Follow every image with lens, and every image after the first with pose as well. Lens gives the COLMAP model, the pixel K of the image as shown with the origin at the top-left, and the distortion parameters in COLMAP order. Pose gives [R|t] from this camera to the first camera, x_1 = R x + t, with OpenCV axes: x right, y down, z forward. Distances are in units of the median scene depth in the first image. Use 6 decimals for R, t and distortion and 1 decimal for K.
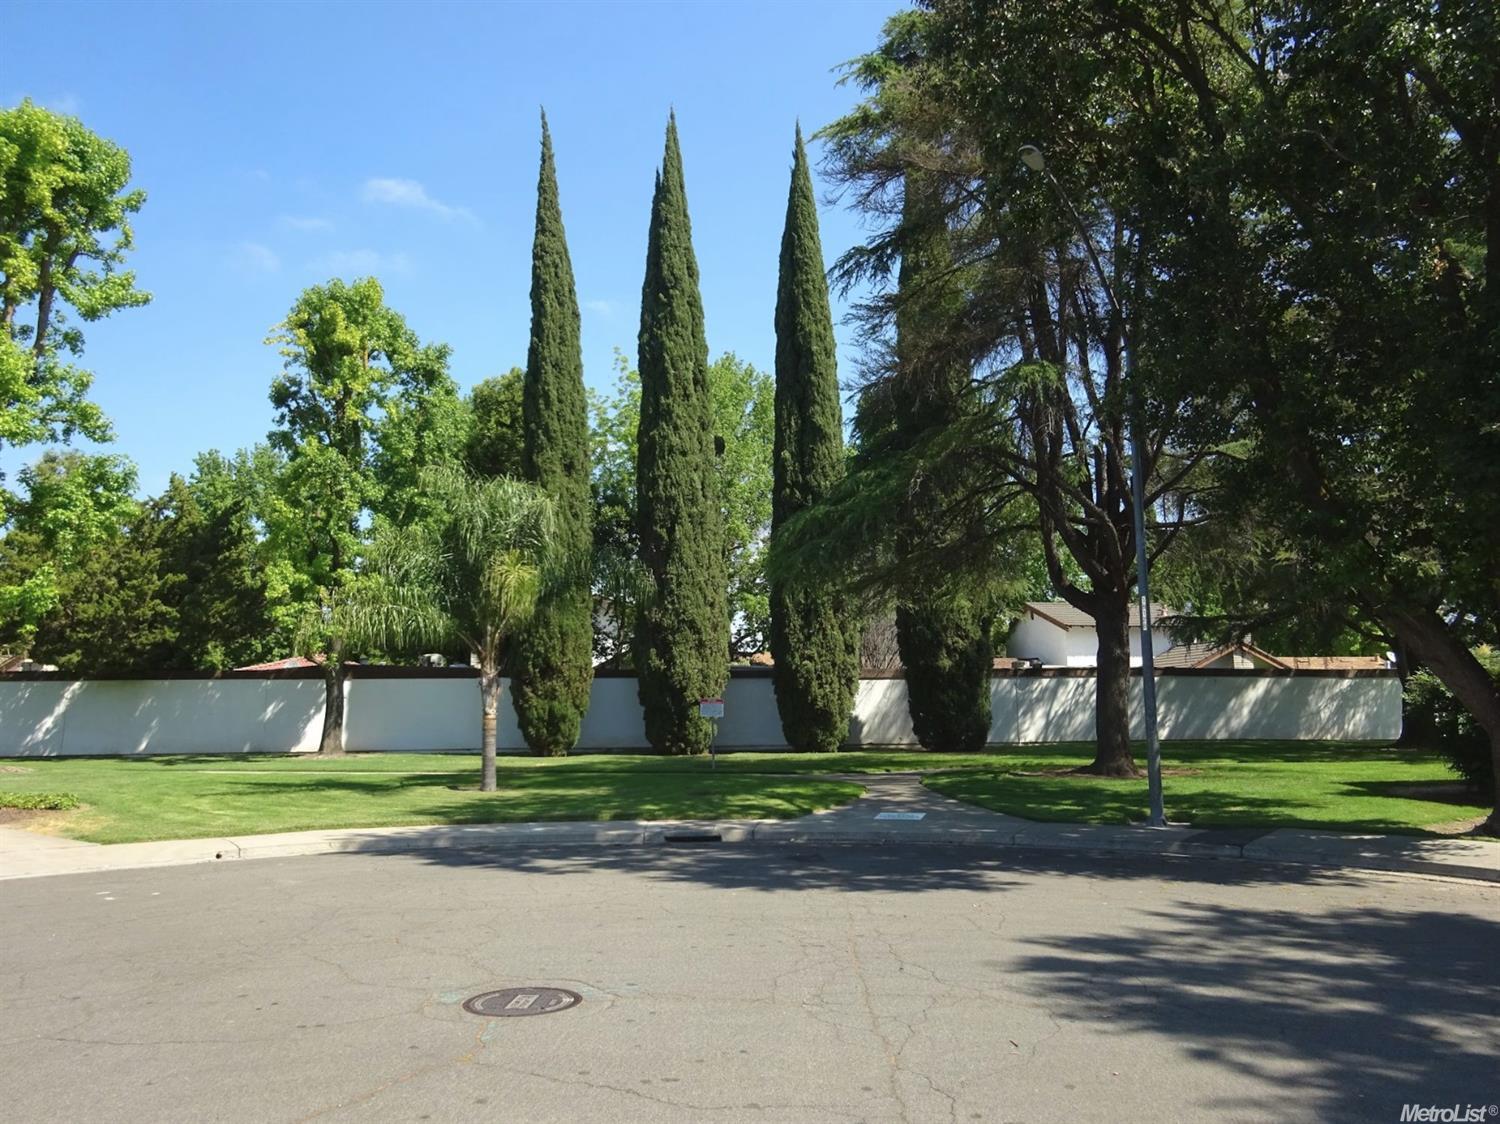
lens RADIAL K [[1084.4, 0, 724.2], [0, 1084.4, 560.5], [0, 0, 1]] dist [0.014278, 0.001003]
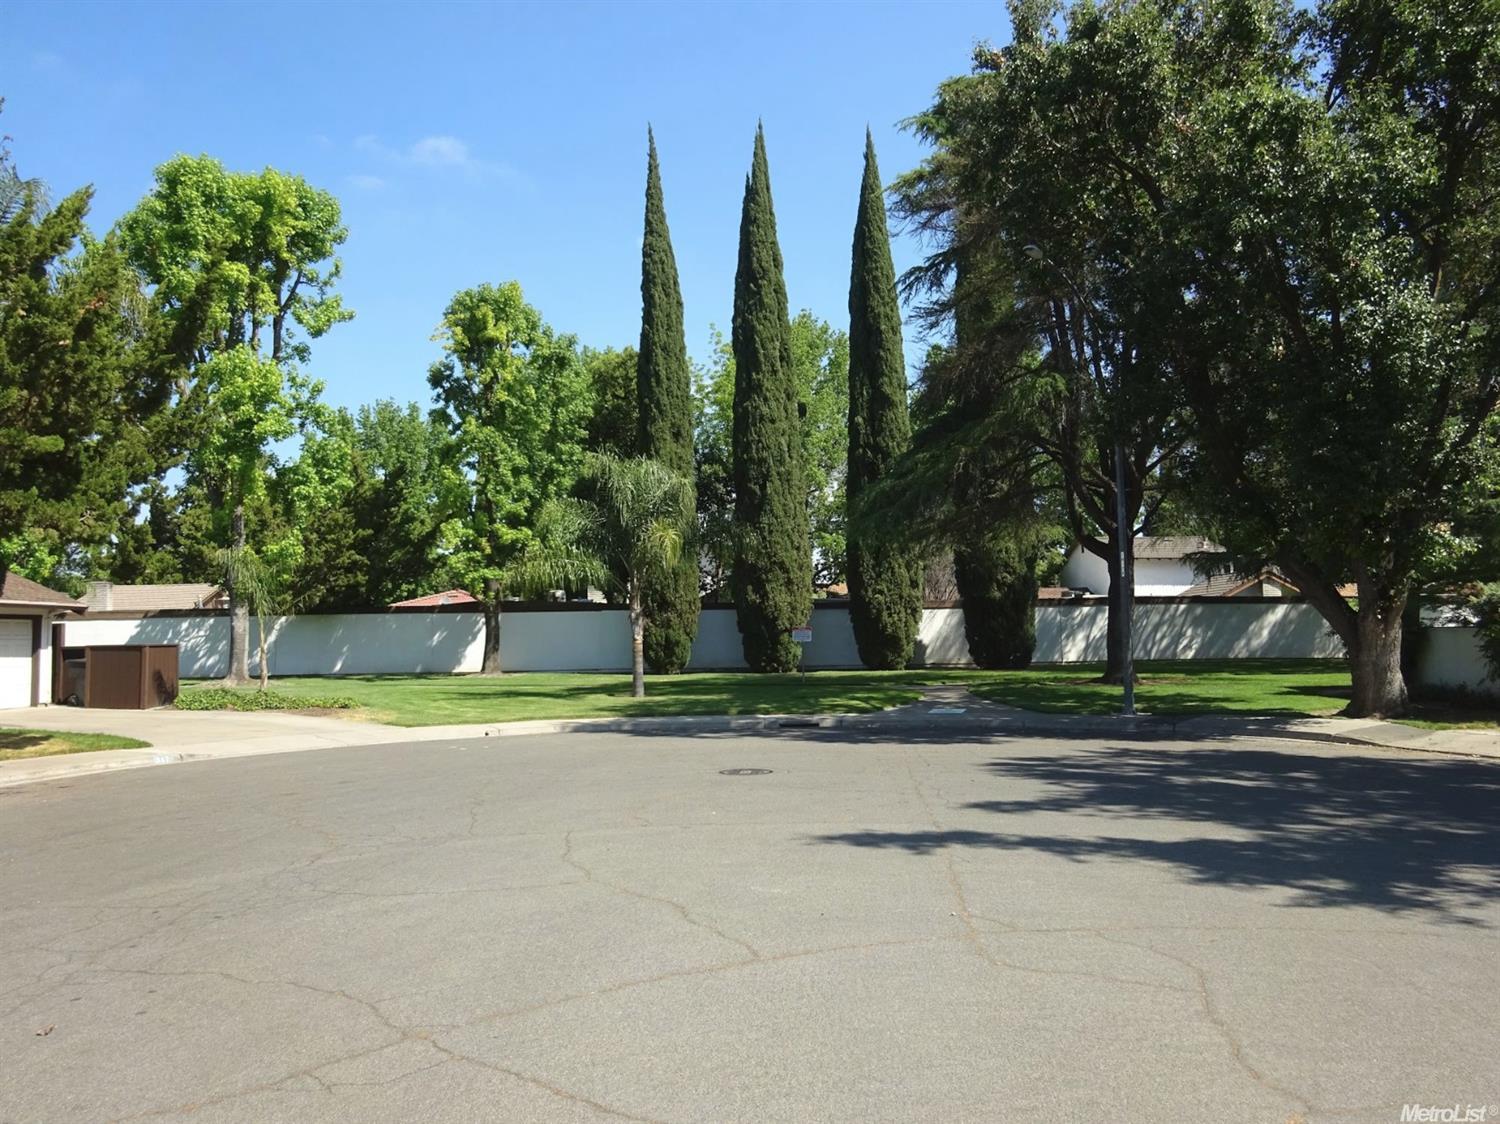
lens RADIAL K [[1053.9, 0, 750.0], [0, 1053.9, 562.0], [0, 0, 1]] dist [0.006405, -0.002161]
pose [[0.998943, -0.010372, -0.044790, -0.012744], [0.013333, 0.997708, 0.066335, -0.022831], [0.044000, -0.066862, 0.996792, -0.166998]]
